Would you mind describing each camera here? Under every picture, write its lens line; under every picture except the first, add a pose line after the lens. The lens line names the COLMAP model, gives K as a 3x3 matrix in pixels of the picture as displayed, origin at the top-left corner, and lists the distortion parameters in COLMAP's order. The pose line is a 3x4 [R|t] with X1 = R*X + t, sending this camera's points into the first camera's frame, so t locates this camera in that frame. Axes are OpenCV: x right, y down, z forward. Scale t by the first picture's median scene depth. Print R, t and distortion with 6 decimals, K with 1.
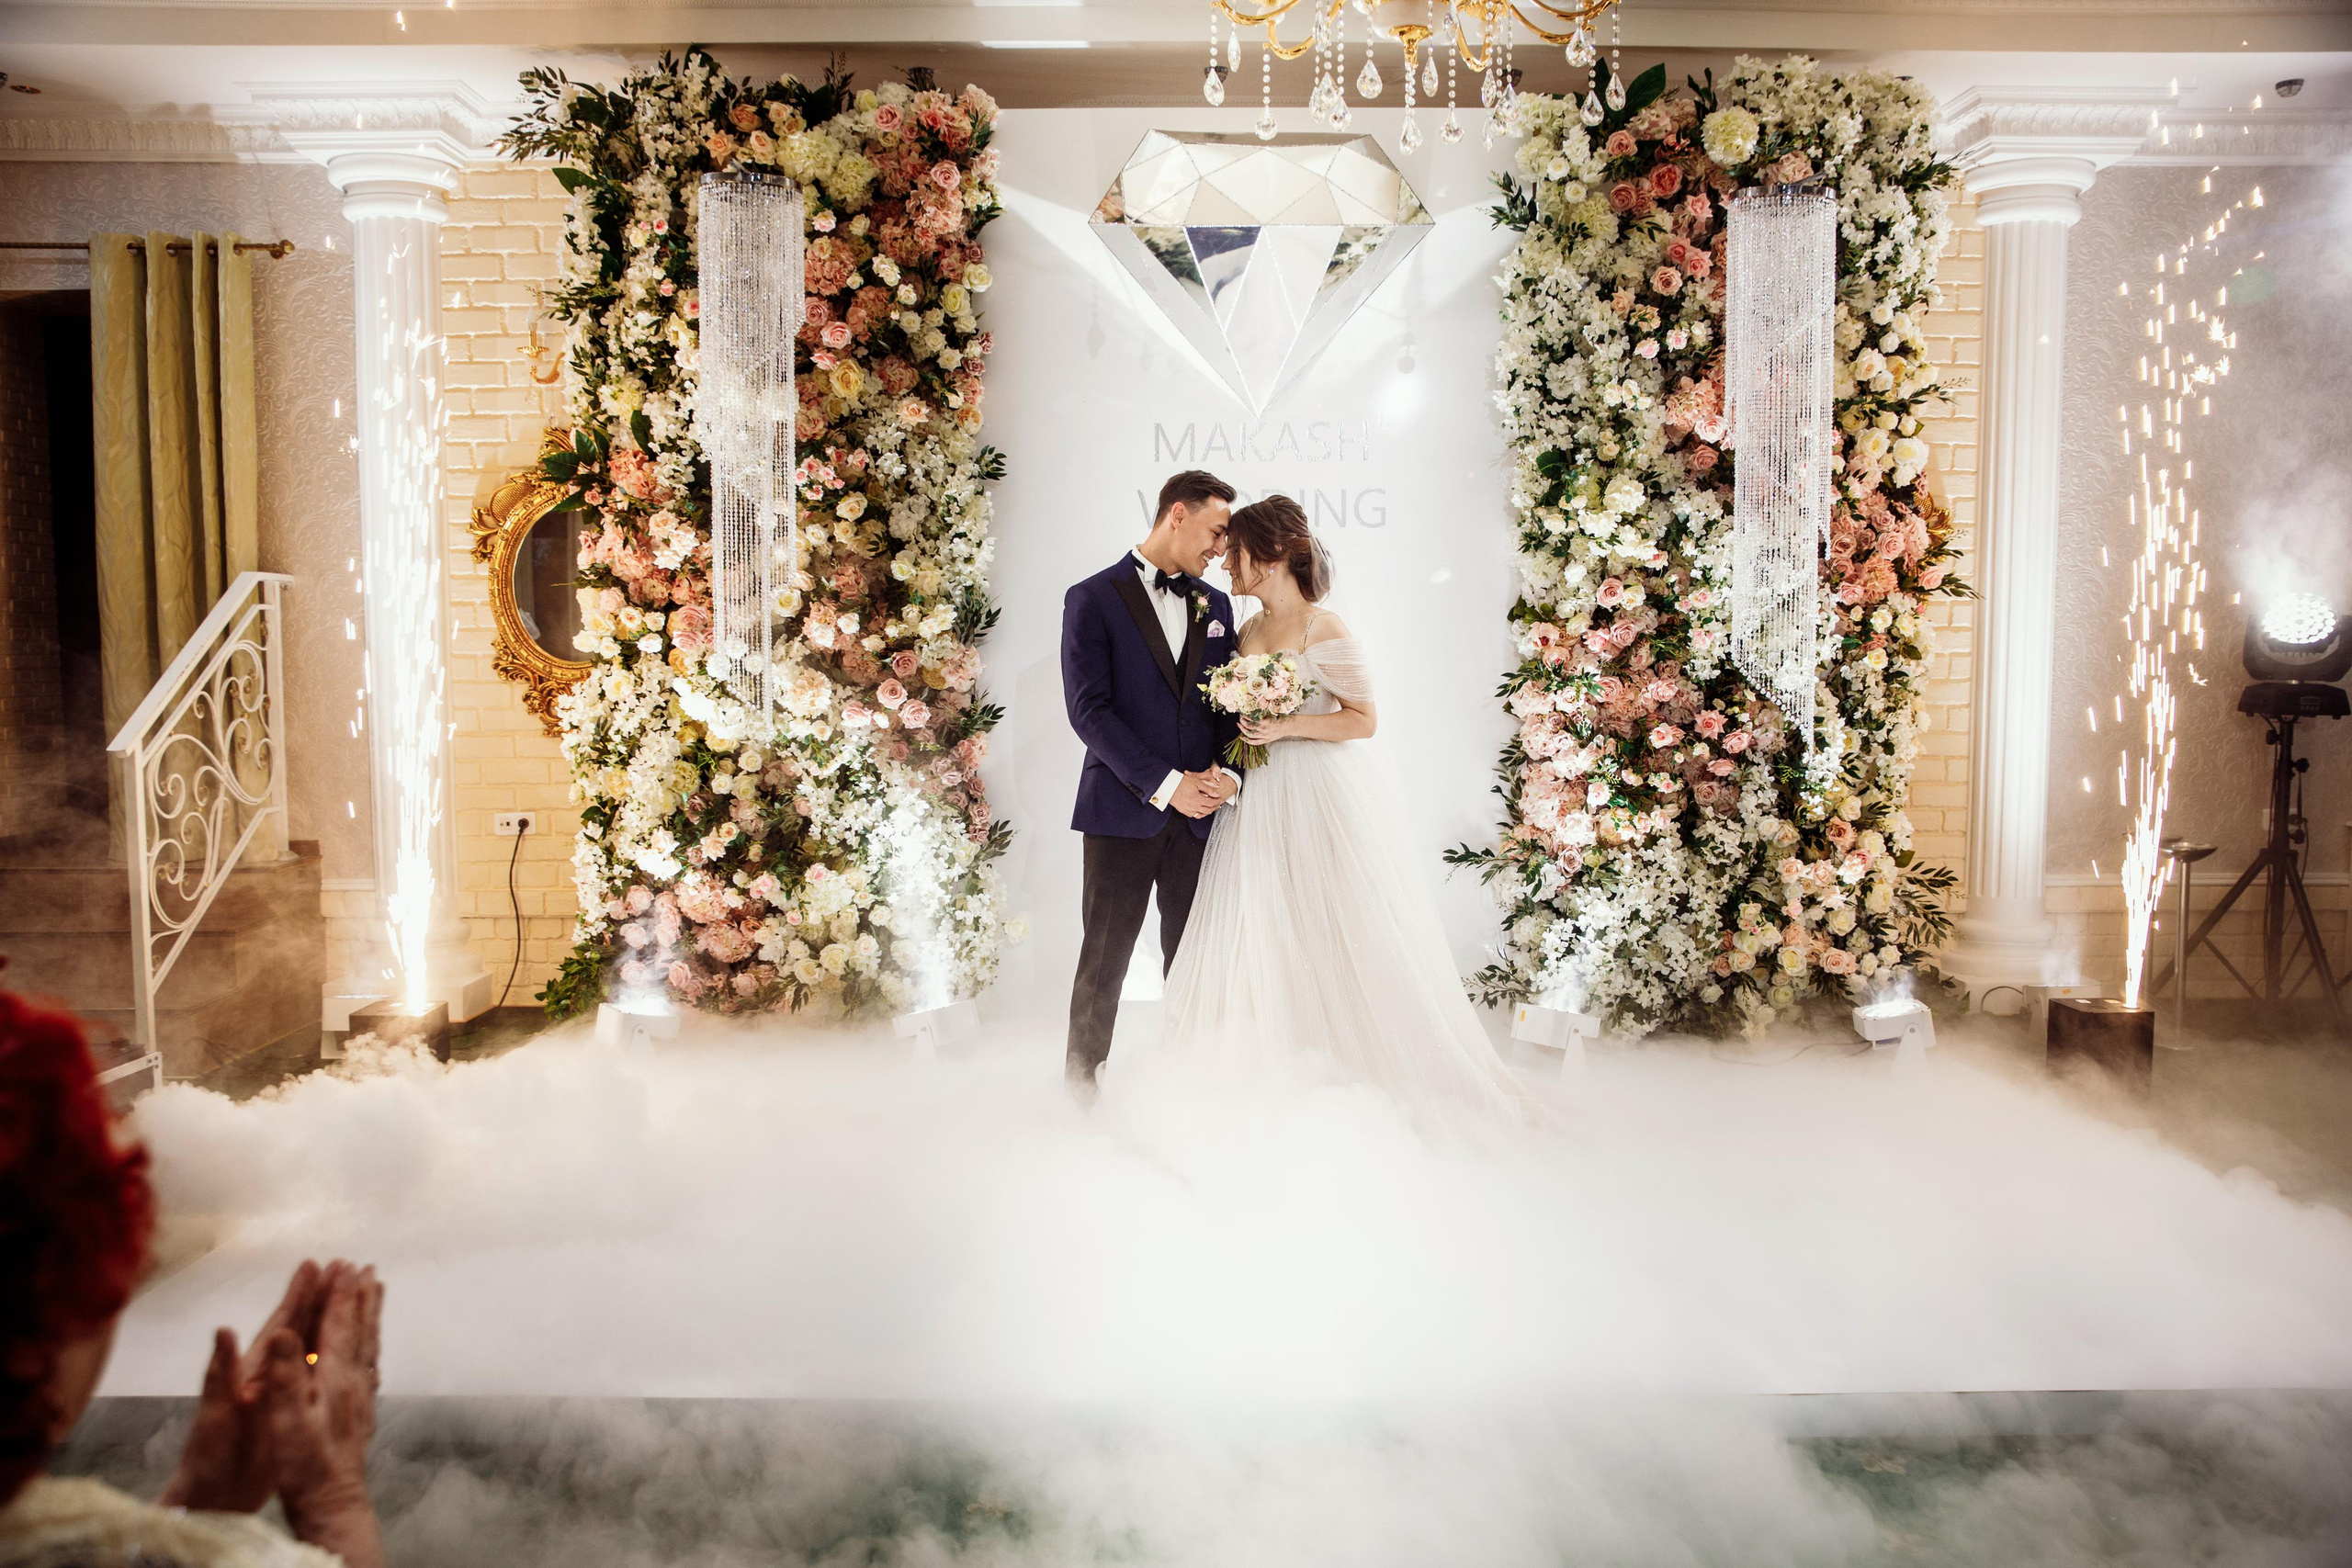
lens RADIAL K [[1869.0, 0, 1175.4], [0, 1869.0, 782.8], [0, 0, 1]] dist [-0.089624, 0.027174]
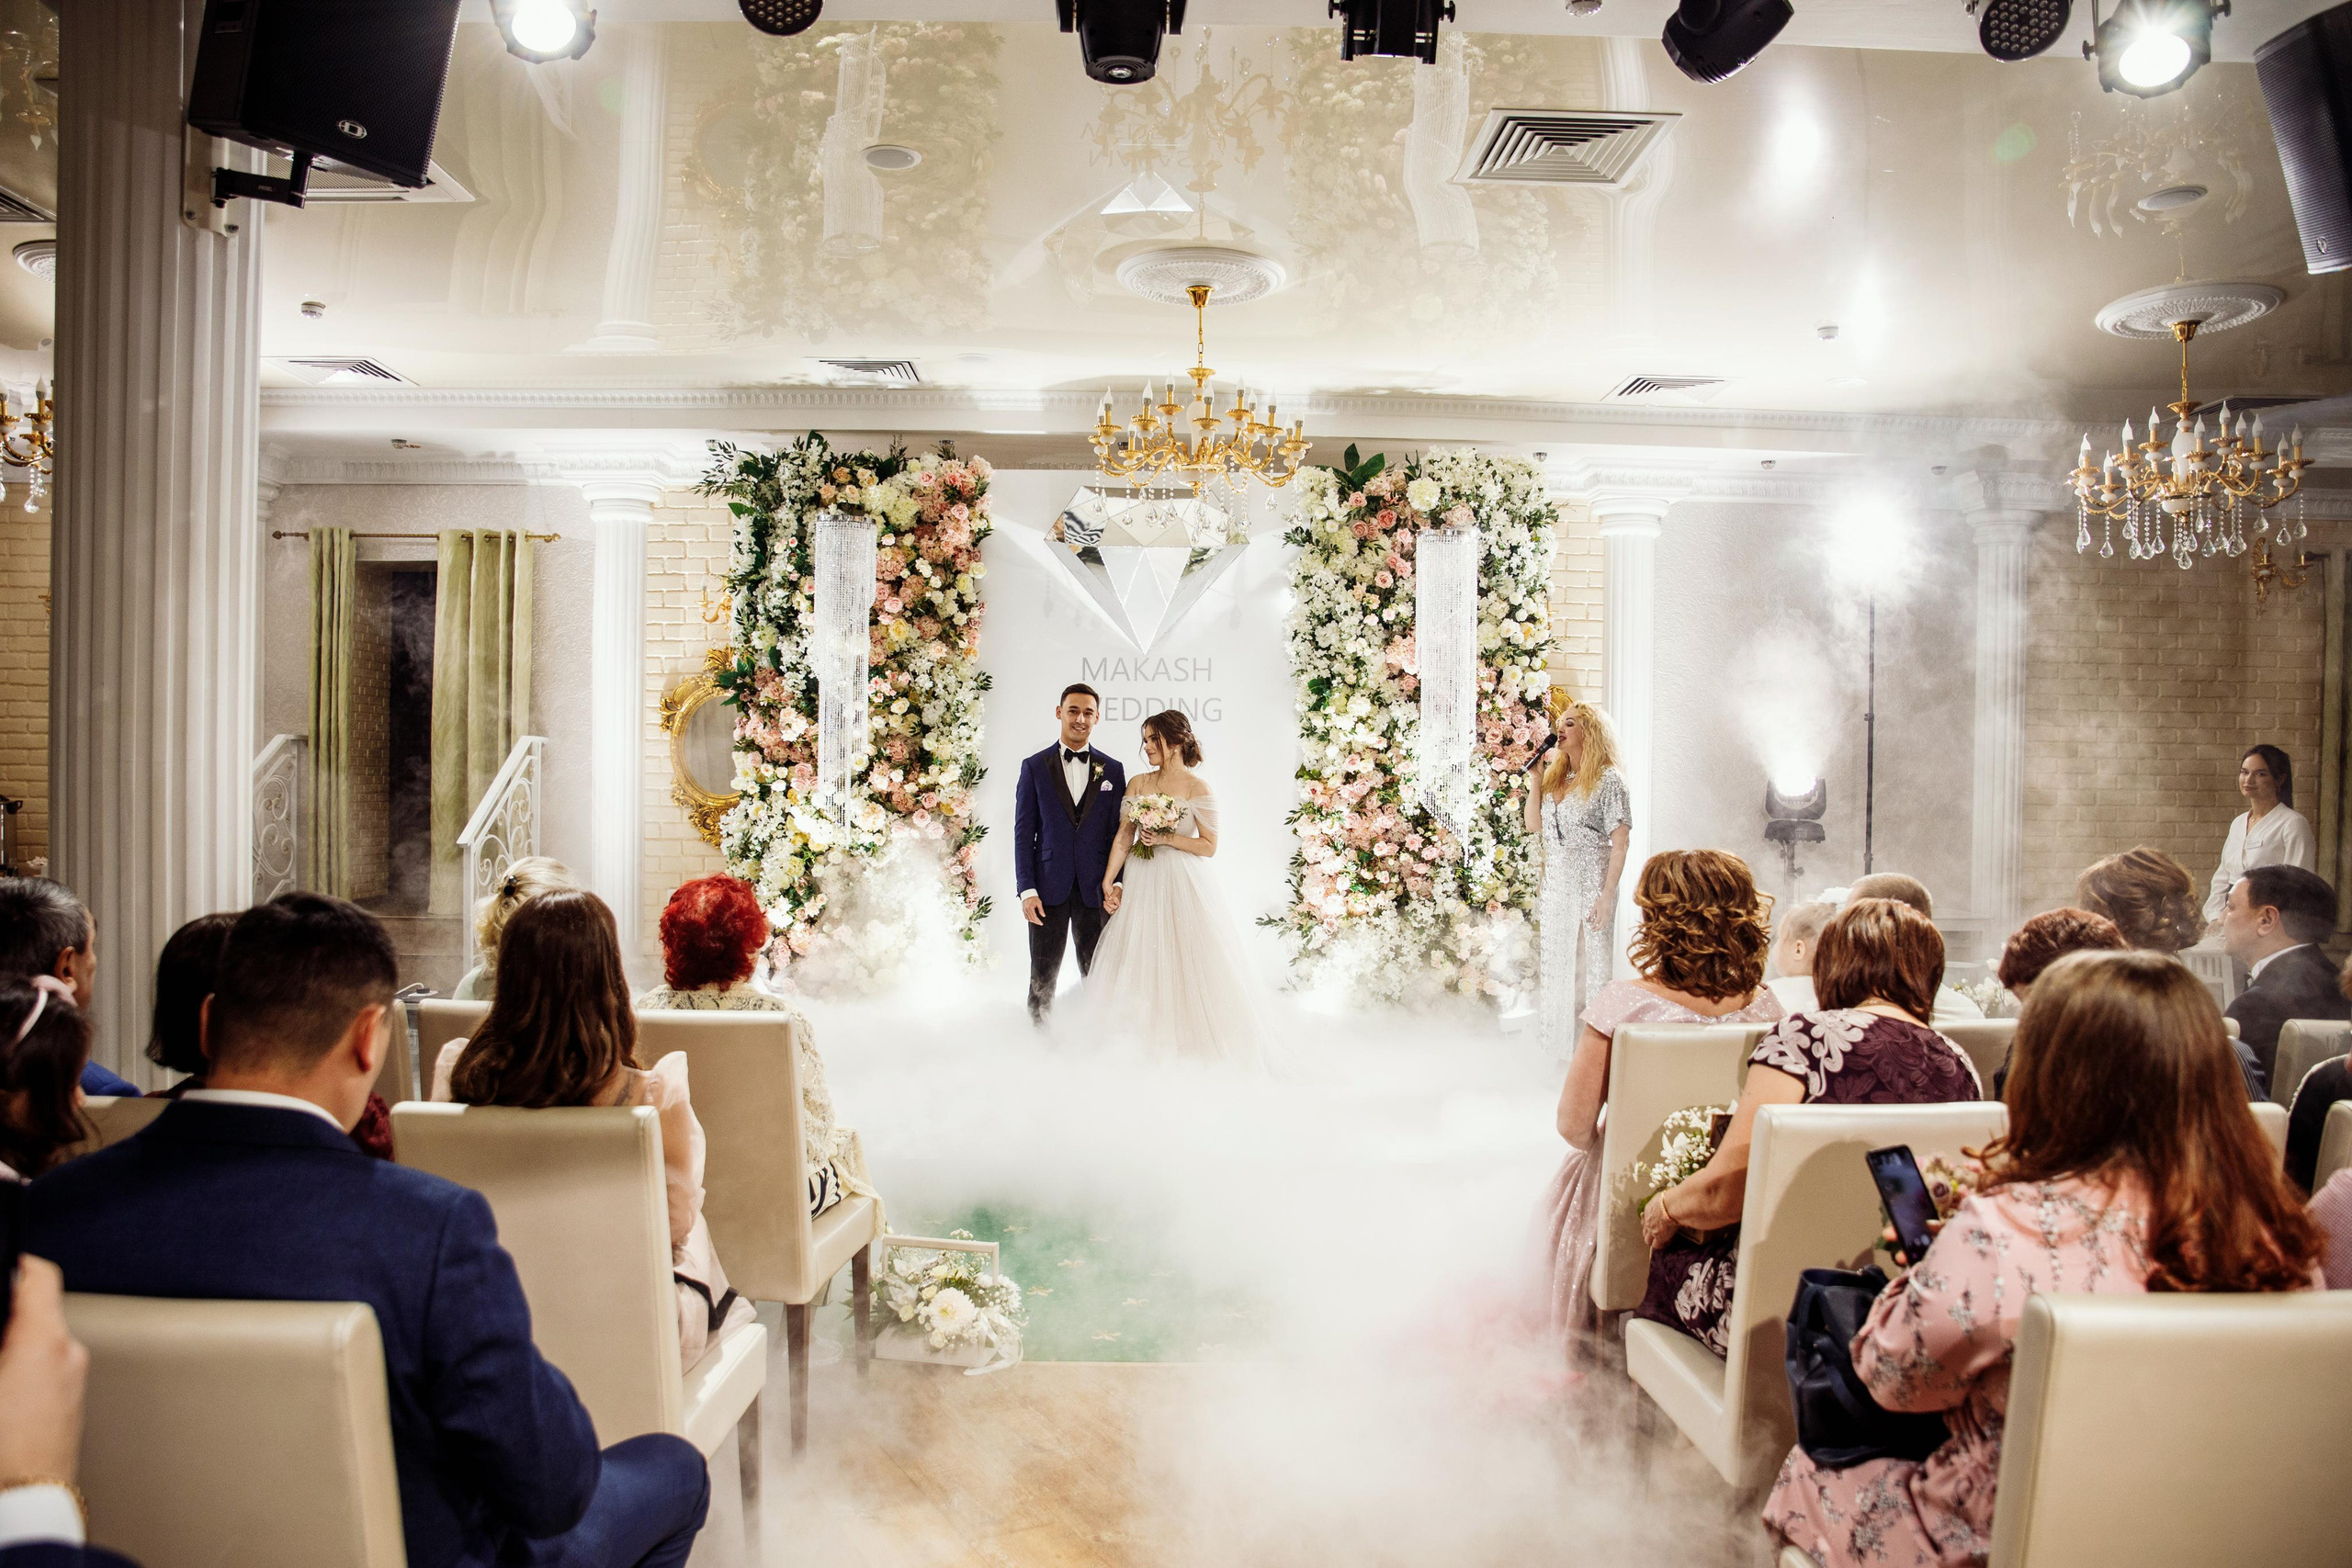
lens RADIAL K [[1542.6, 0, 1165.2], [0, 1542.6, 785.4], [0, 0, 1]] dist [-0.115325, -0.000570]
pose [[0.999880, 0.013105, 0.008236, 0.053966], [-0.012473, 0.997284, -0.072590, 0.020238], [-0.009165, 0.072479, 0.997328, -0.374651]]
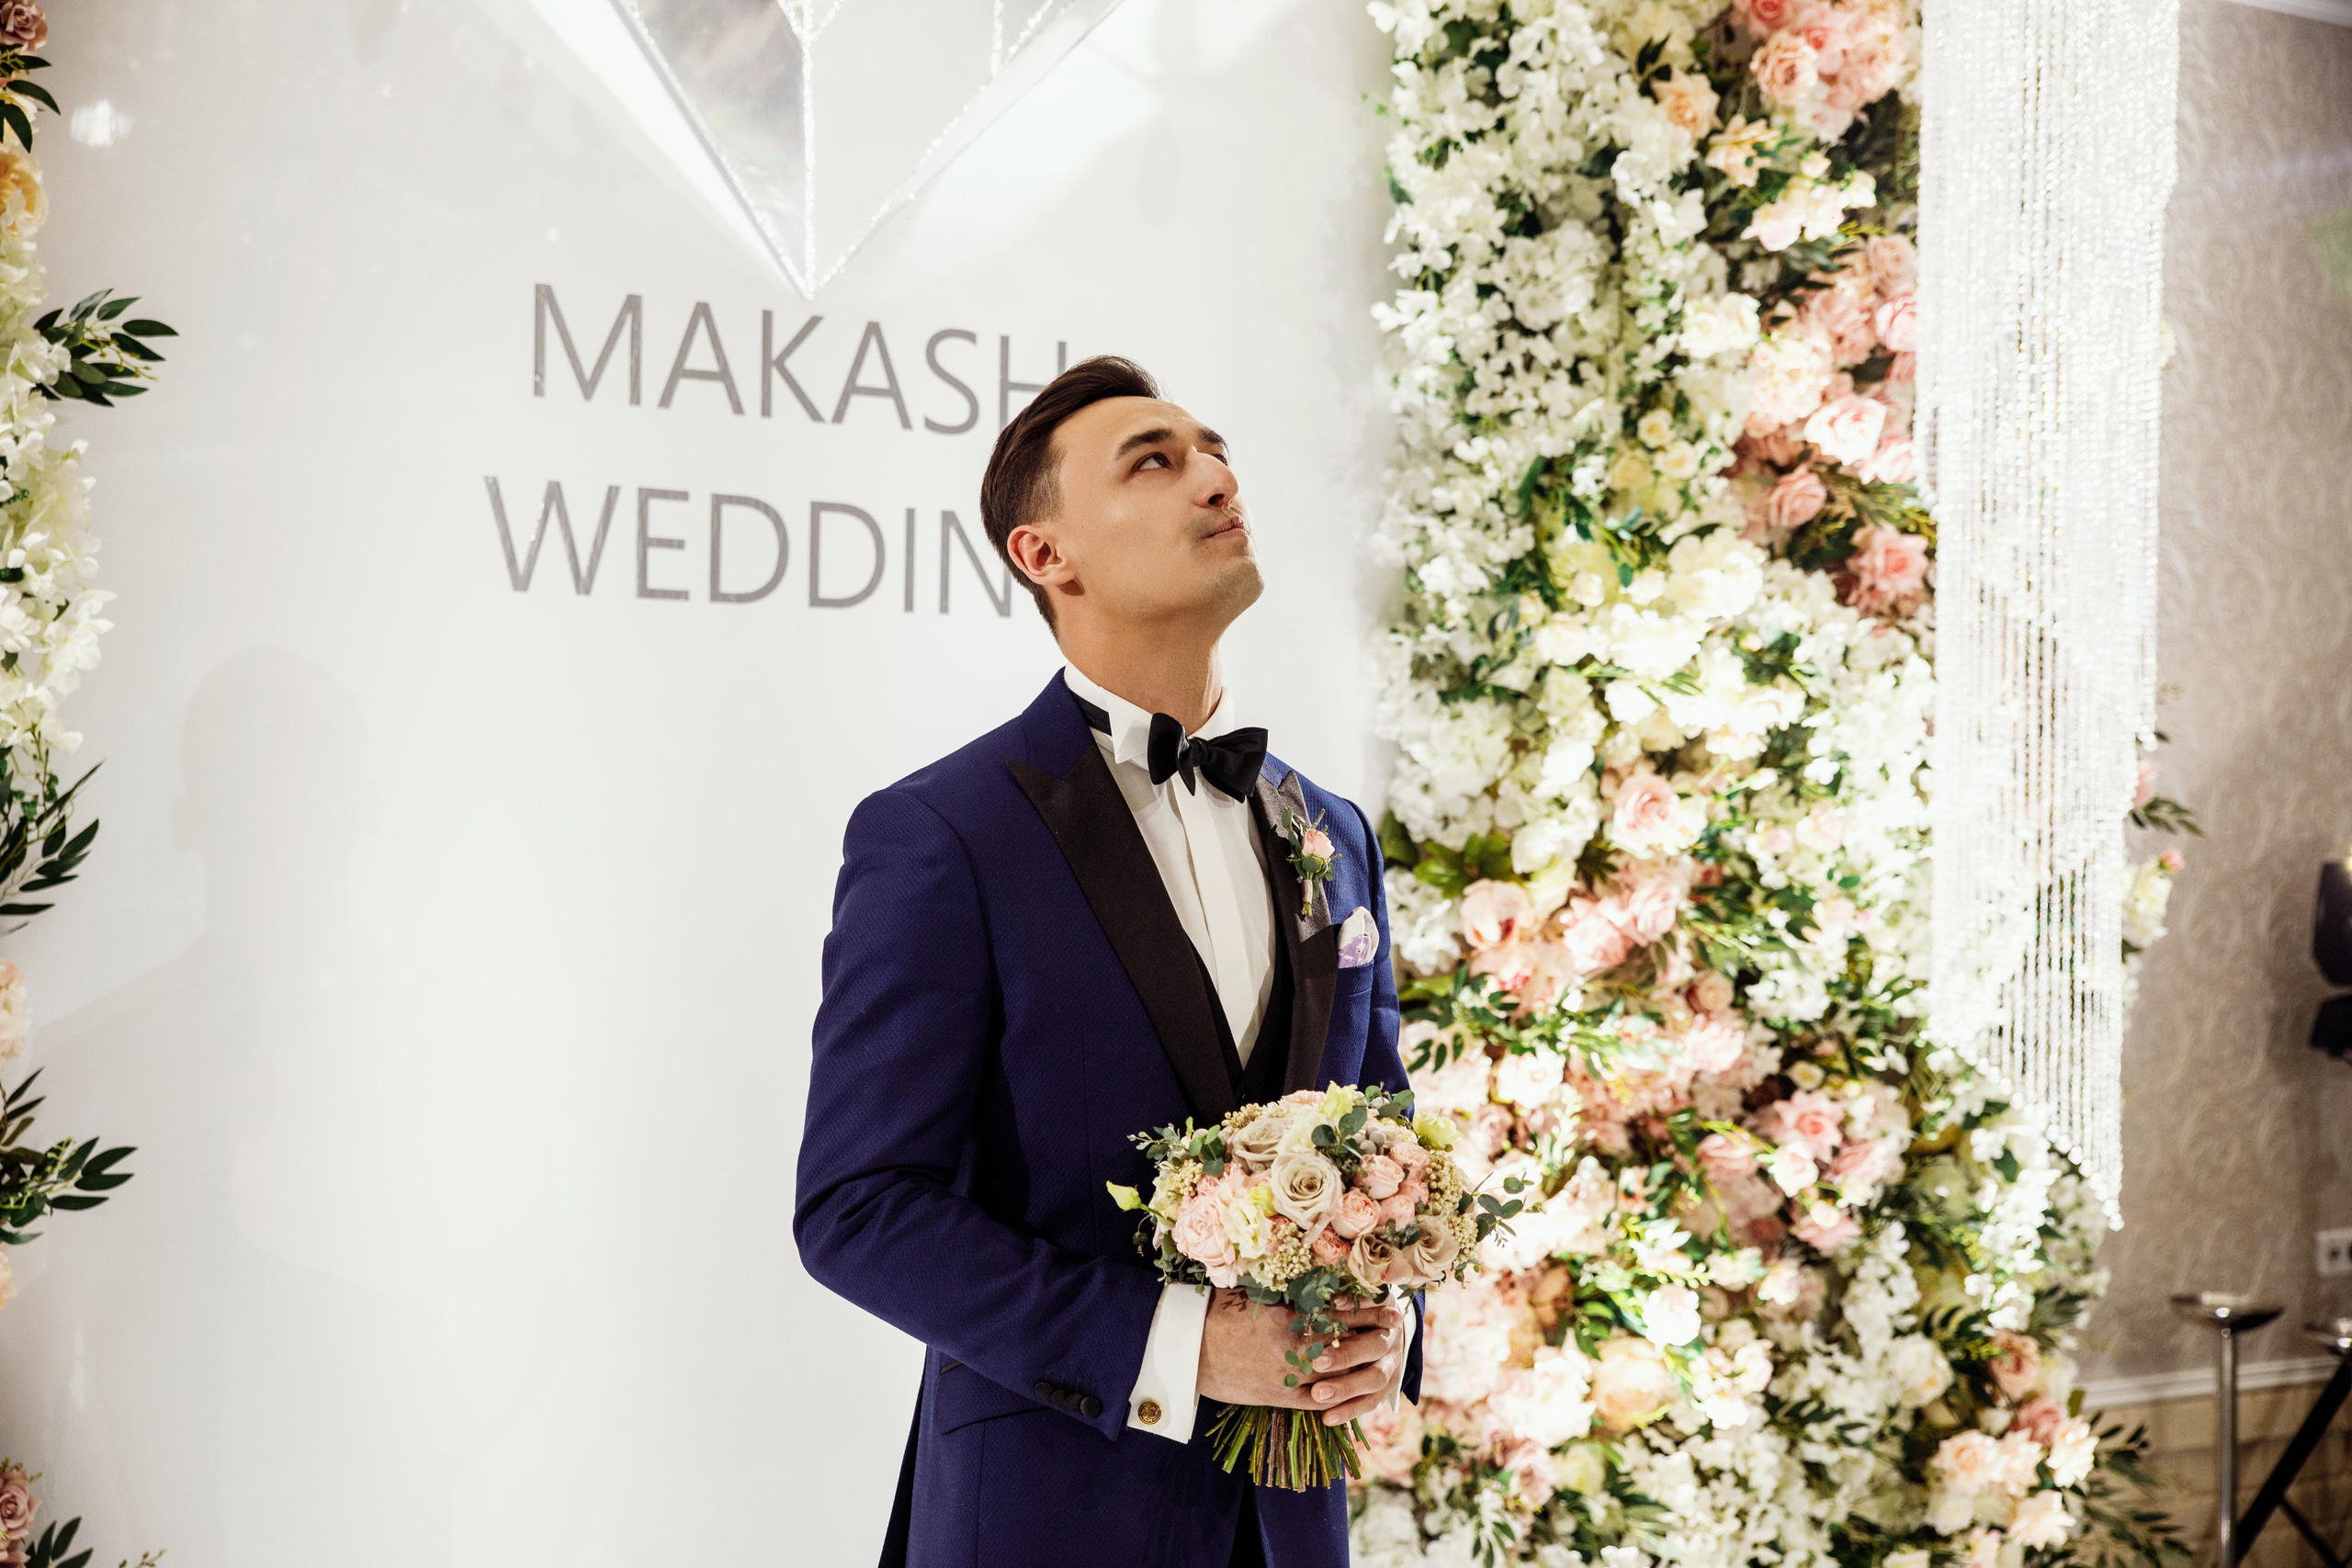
lens RADIAL K [[3433.6, 0, 1168.3], [0, 3433.6, 797.3], [0, 0, 1]] dist [0.122031, 0.000000]
pose [[0.814569, 0.022472, 0.579631, -0.287745], [0.028541, 0.996486, -0.078743, -0.048545], [-0.579364, 0.080685, 0.811065, 0.443868]]
